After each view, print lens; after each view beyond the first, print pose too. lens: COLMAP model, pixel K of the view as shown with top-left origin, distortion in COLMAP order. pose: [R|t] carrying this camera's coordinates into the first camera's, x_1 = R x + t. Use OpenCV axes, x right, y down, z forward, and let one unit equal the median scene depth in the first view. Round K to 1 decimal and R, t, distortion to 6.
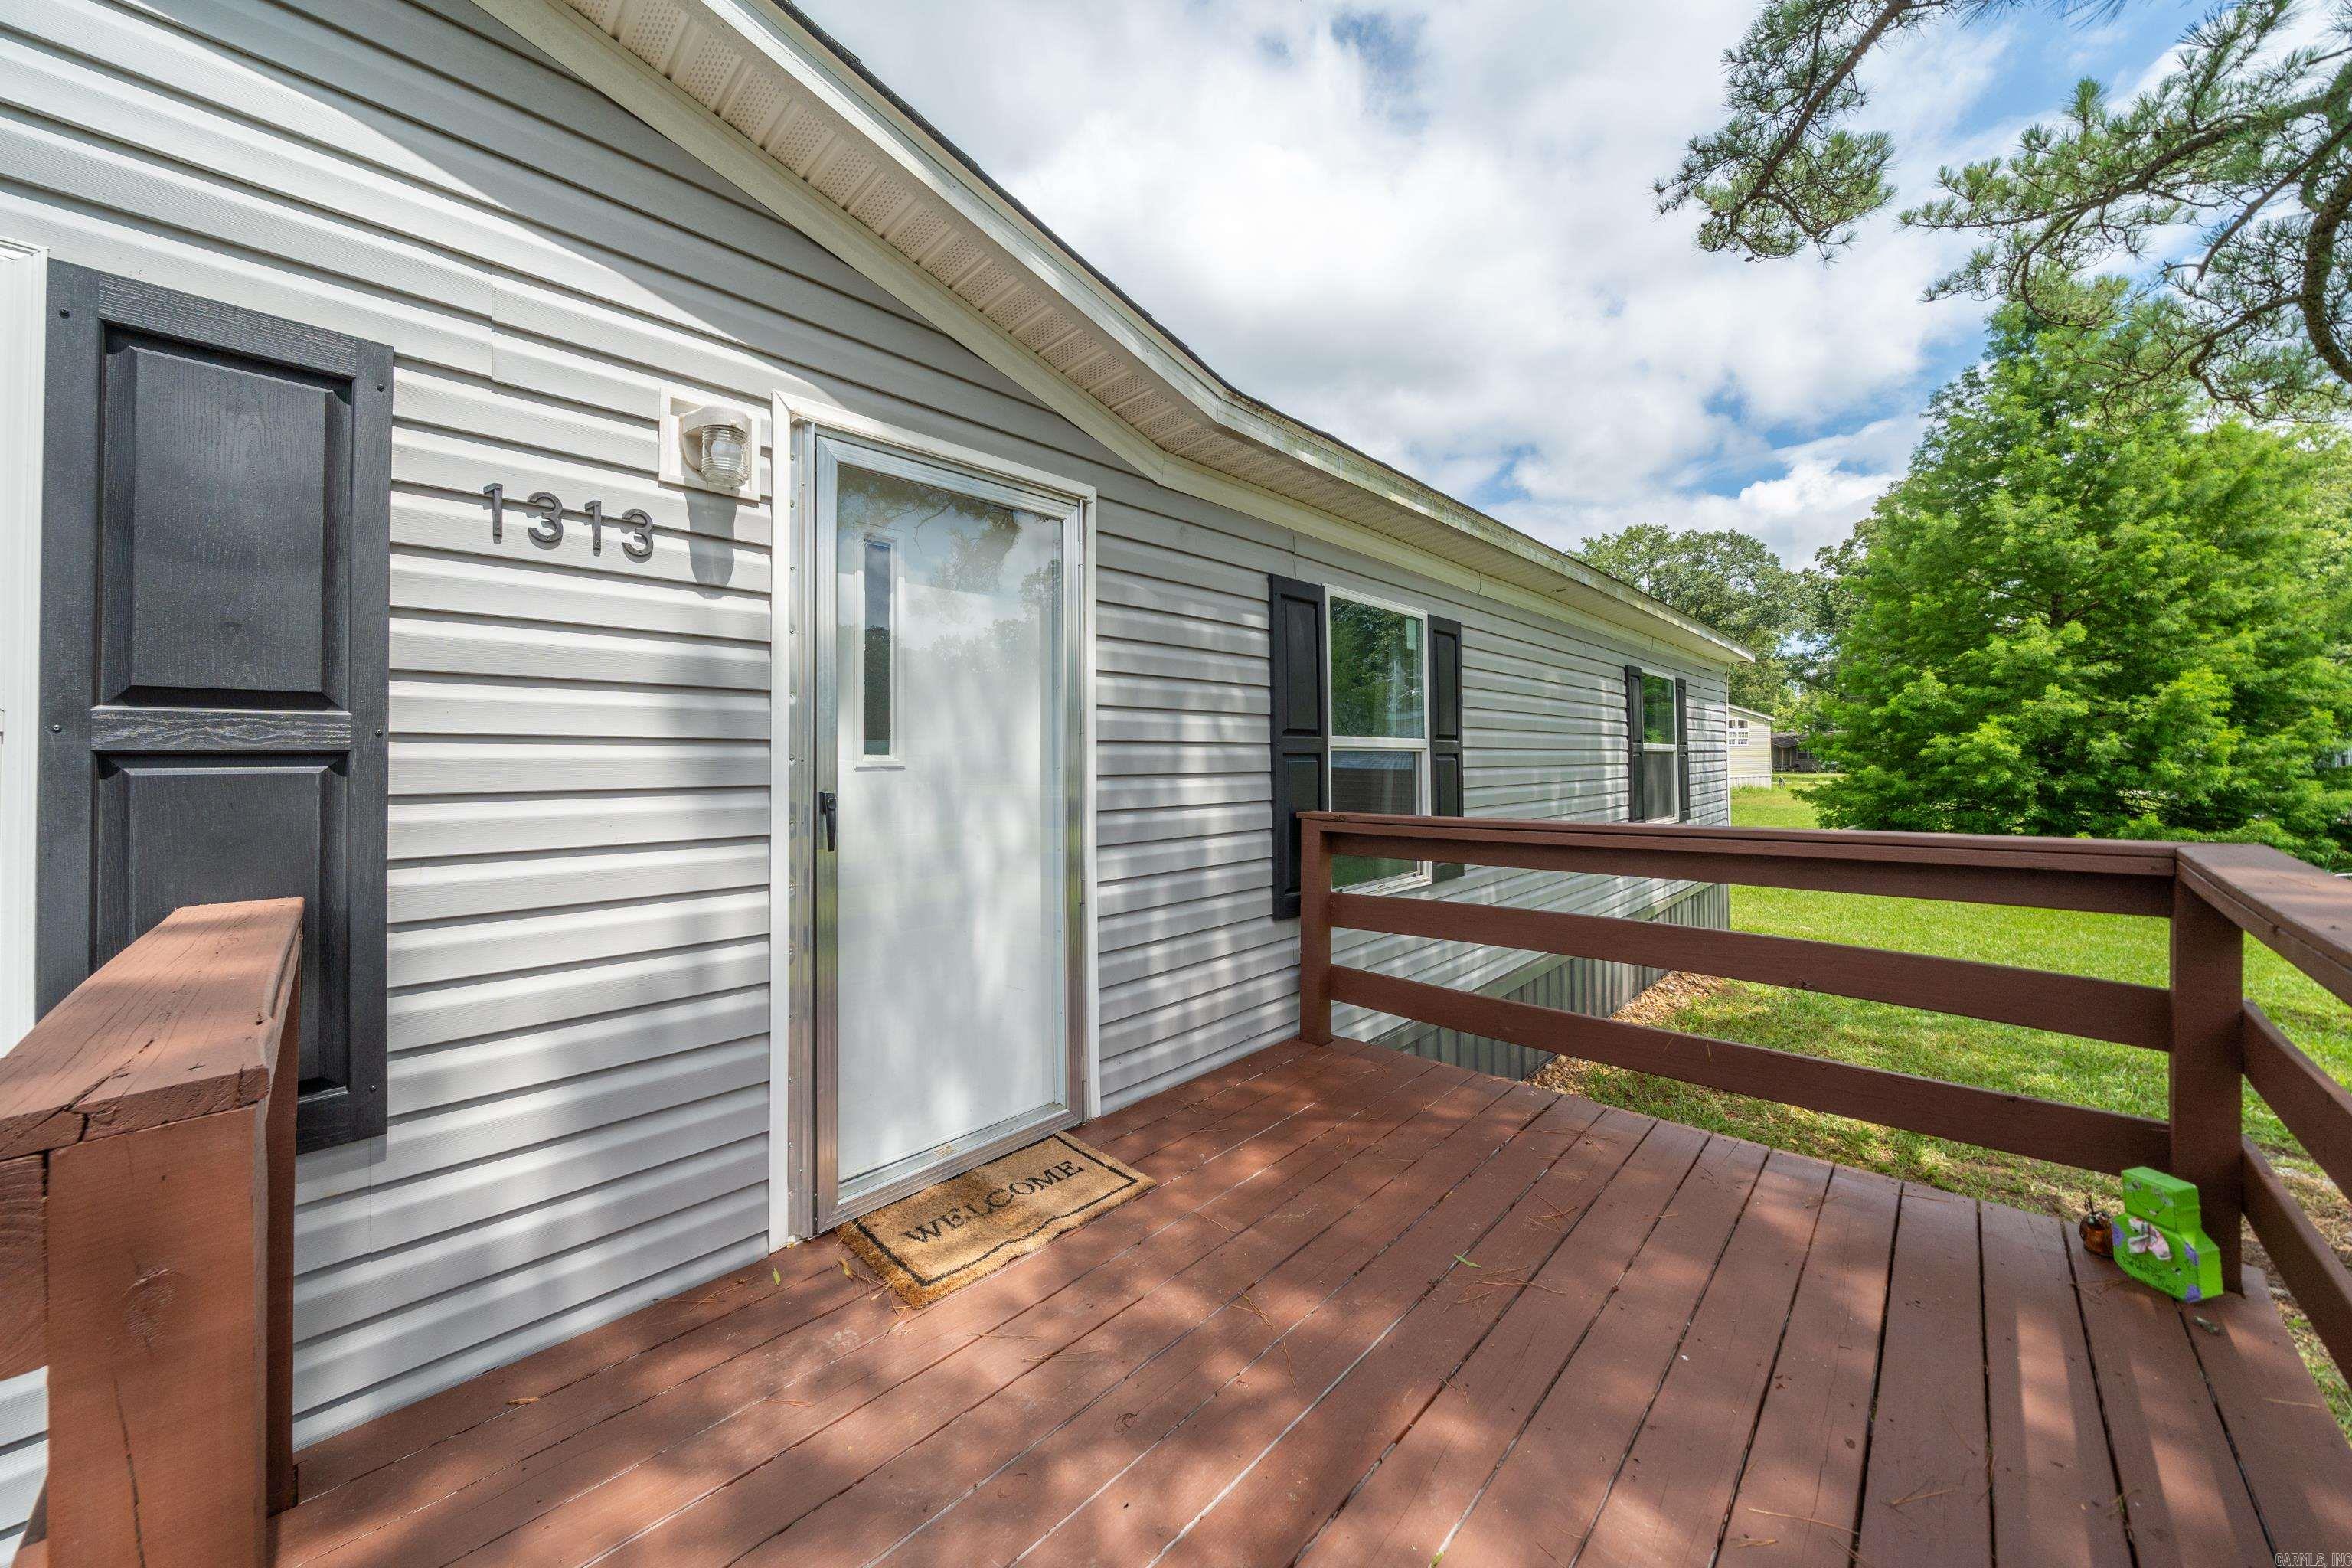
lens RADIAL K [[798.2, 0, 1177.6], [0, 798.2, 740.5], [0, 0, 1]] dist [-0.014385, 0.000304]
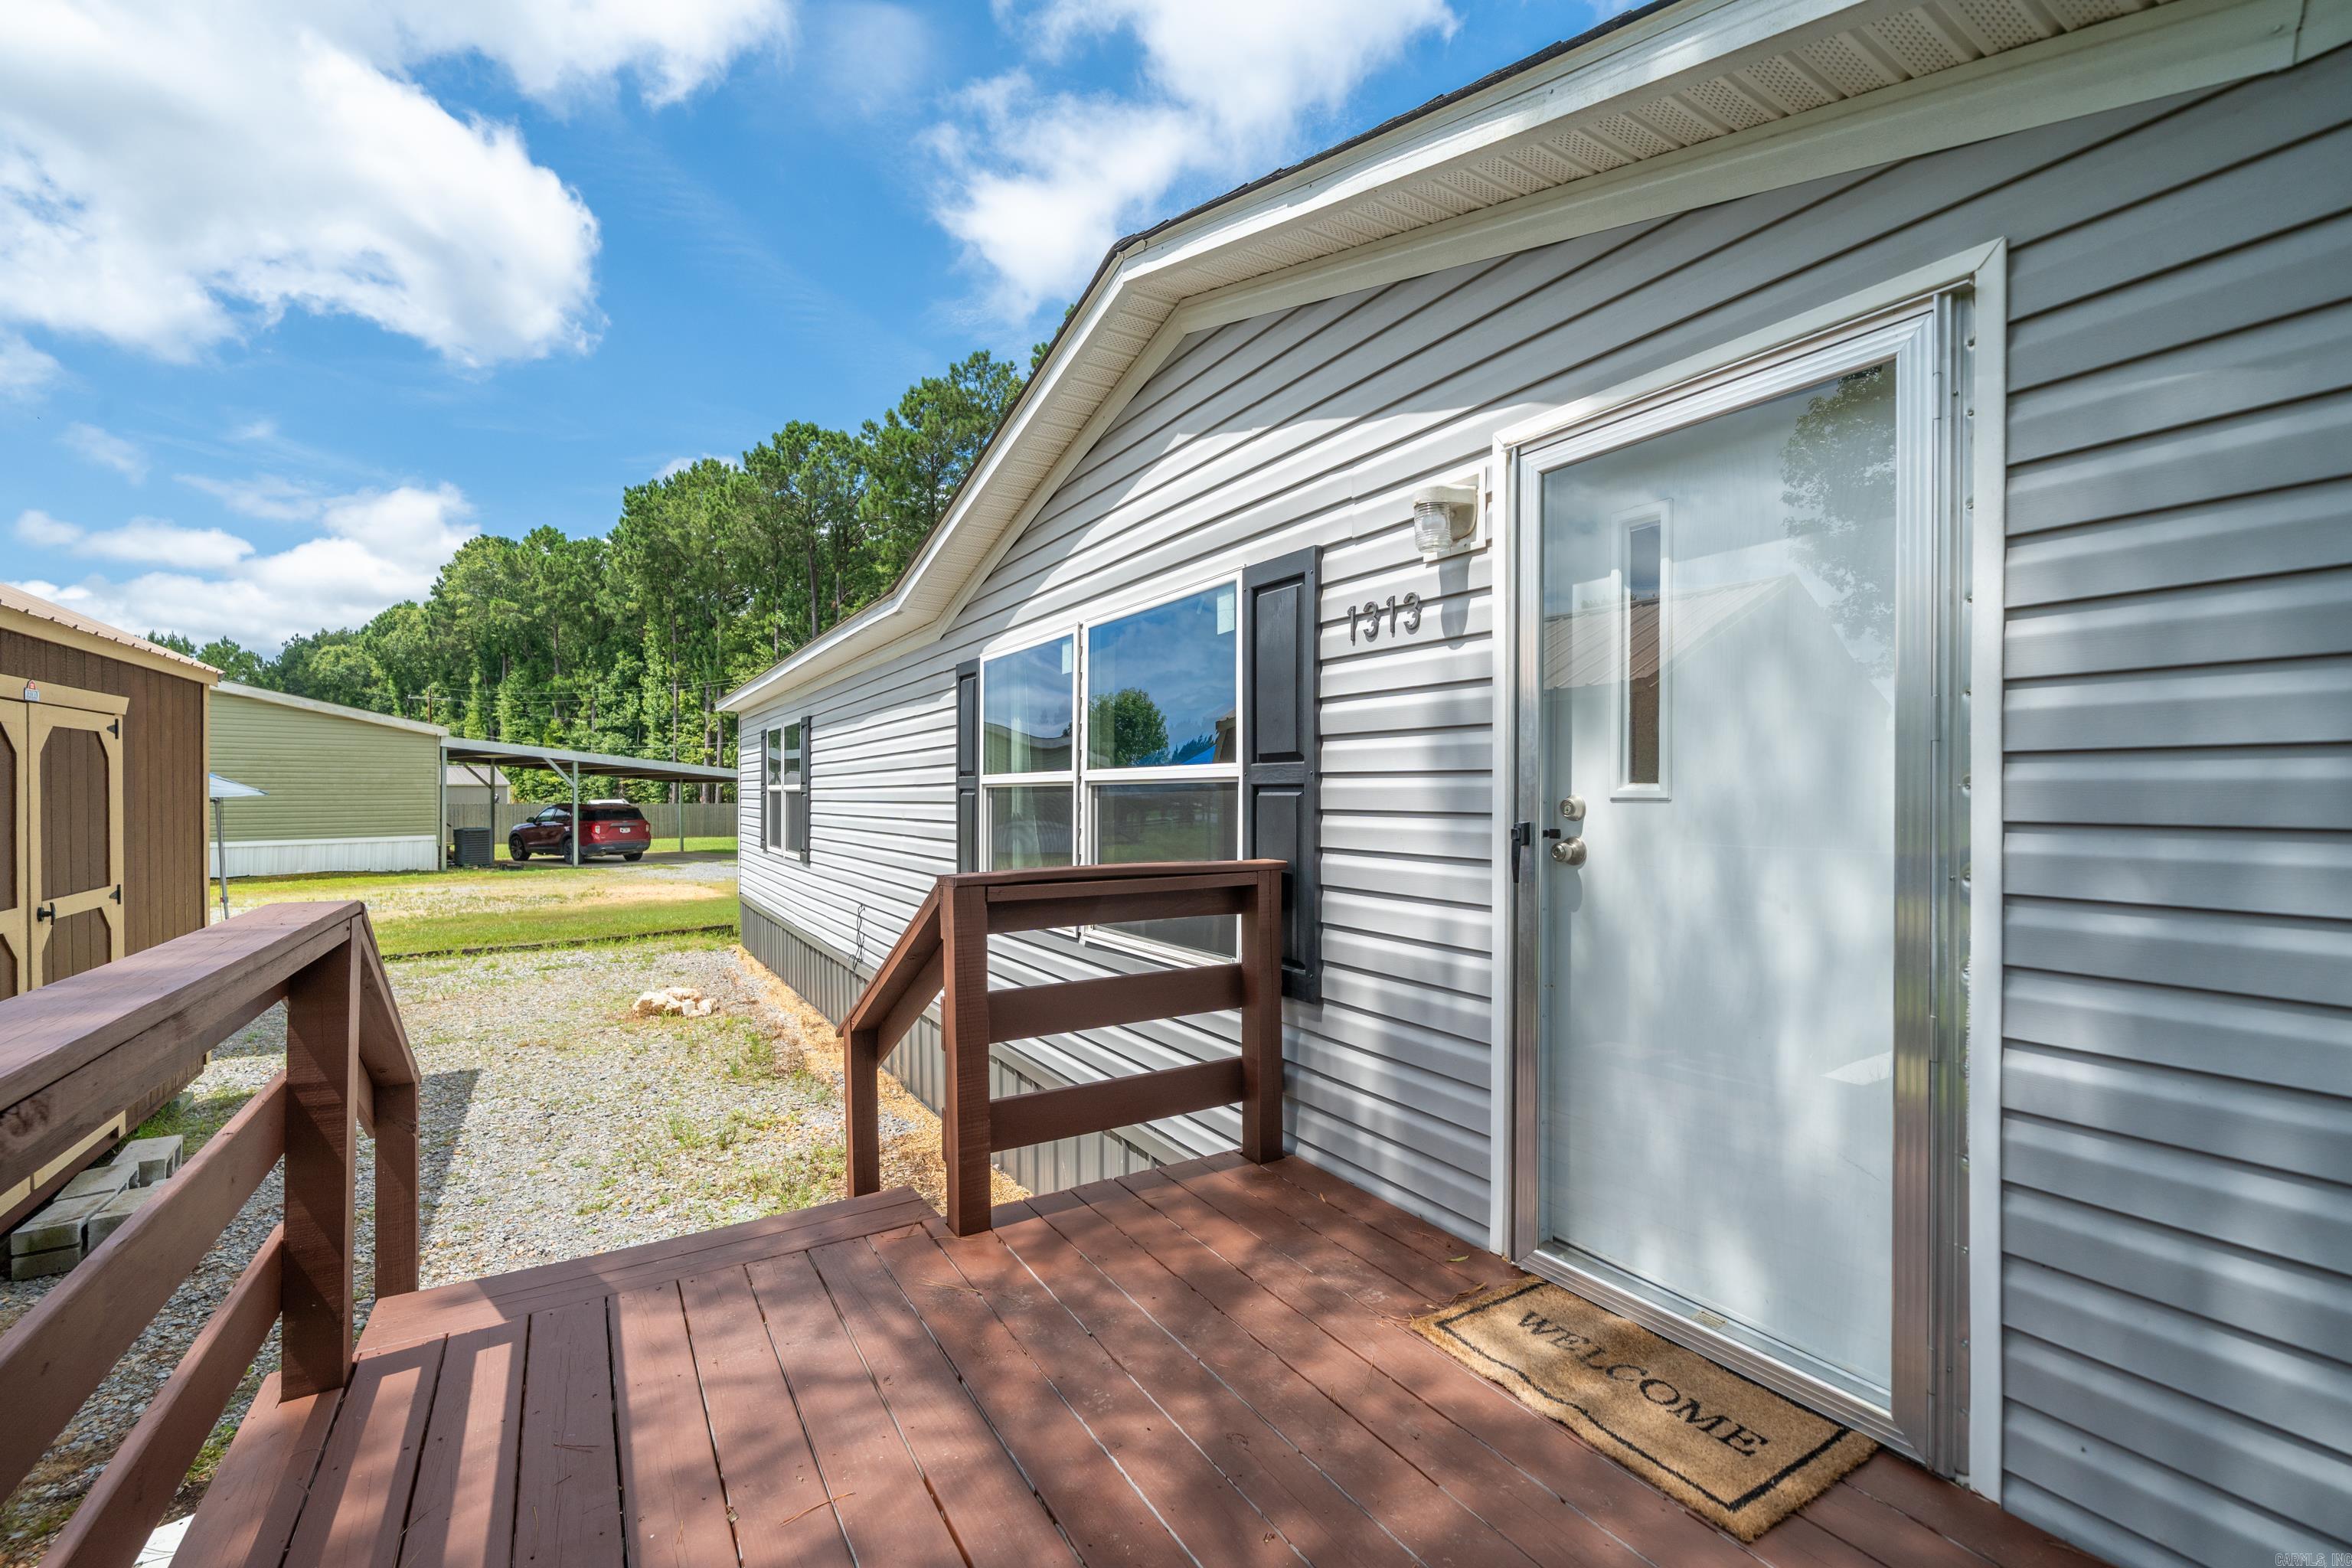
lens RADIAL K [[972.4, 0, 1171.0], [0, 972.4, 788.7], [0, 0, 1]] dist [-0.013453, 0.000087]
pose [[-0.241375, 0.007069, -0.970406, 0.751741], [0.027058, 0.999634, 0.000551, 0.010021], [0.970055, -0.026124, -0.241478, 0.803014]]
